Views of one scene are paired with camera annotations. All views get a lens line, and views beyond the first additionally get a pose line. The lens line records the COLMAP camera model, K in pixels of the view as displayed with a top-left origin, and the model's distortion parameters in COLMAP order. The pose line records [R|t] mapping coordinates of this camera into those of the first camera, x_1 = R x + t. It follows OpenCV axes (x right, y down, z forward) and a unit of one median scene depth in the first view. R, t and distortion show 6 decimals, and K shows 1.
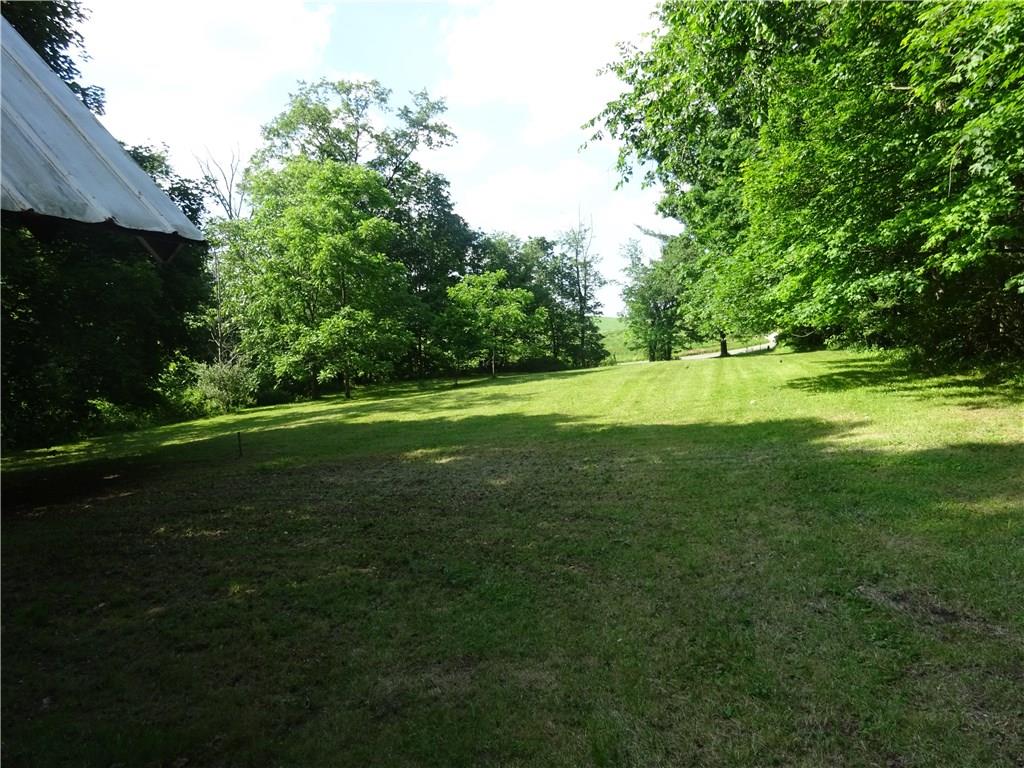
lens RADIAL K [[780.9, 0, 515.4], [0, 780.9, 368.6], [0, 0, 1]] dist [0.151851, -0.168476]
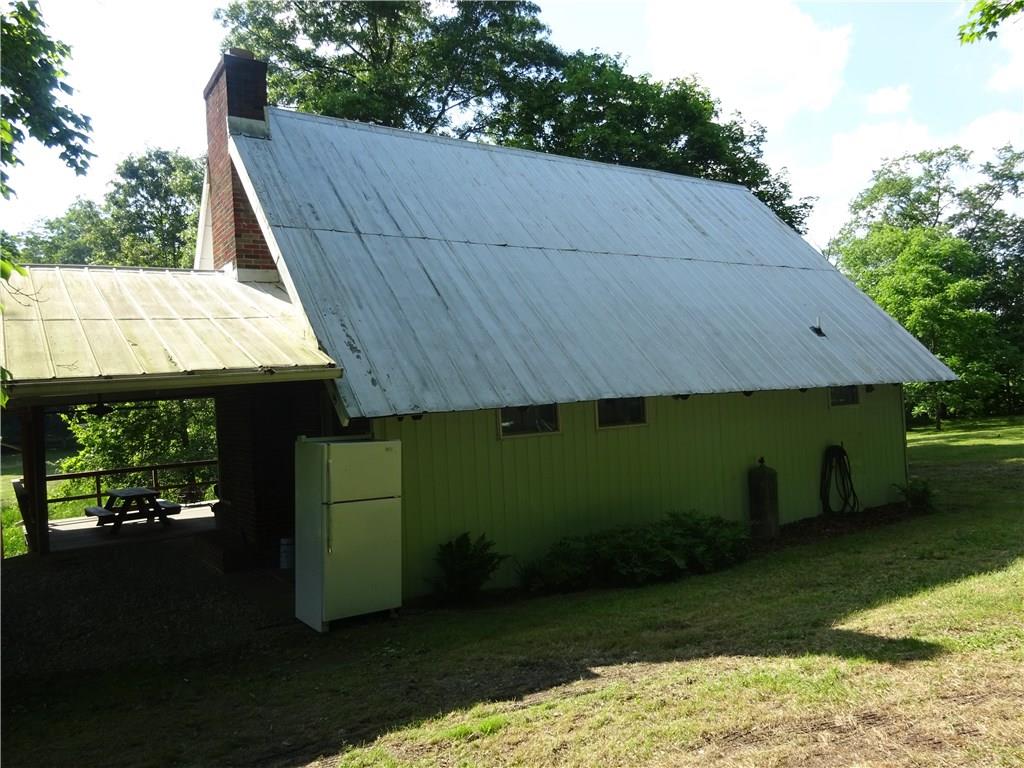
lens RADIAL K [[780.9, 0, 515.4], [0, 780.9, 368.6], [0, 0, 1]] dist [0.151851, -0.168476]
pose [[0.783985, -0.029127, -0.620097, 0.030954], [0.003667, 0.999098, -0.042294, -0.004608], [0.620770, 0.030884, 0.783385, -0.257556]]
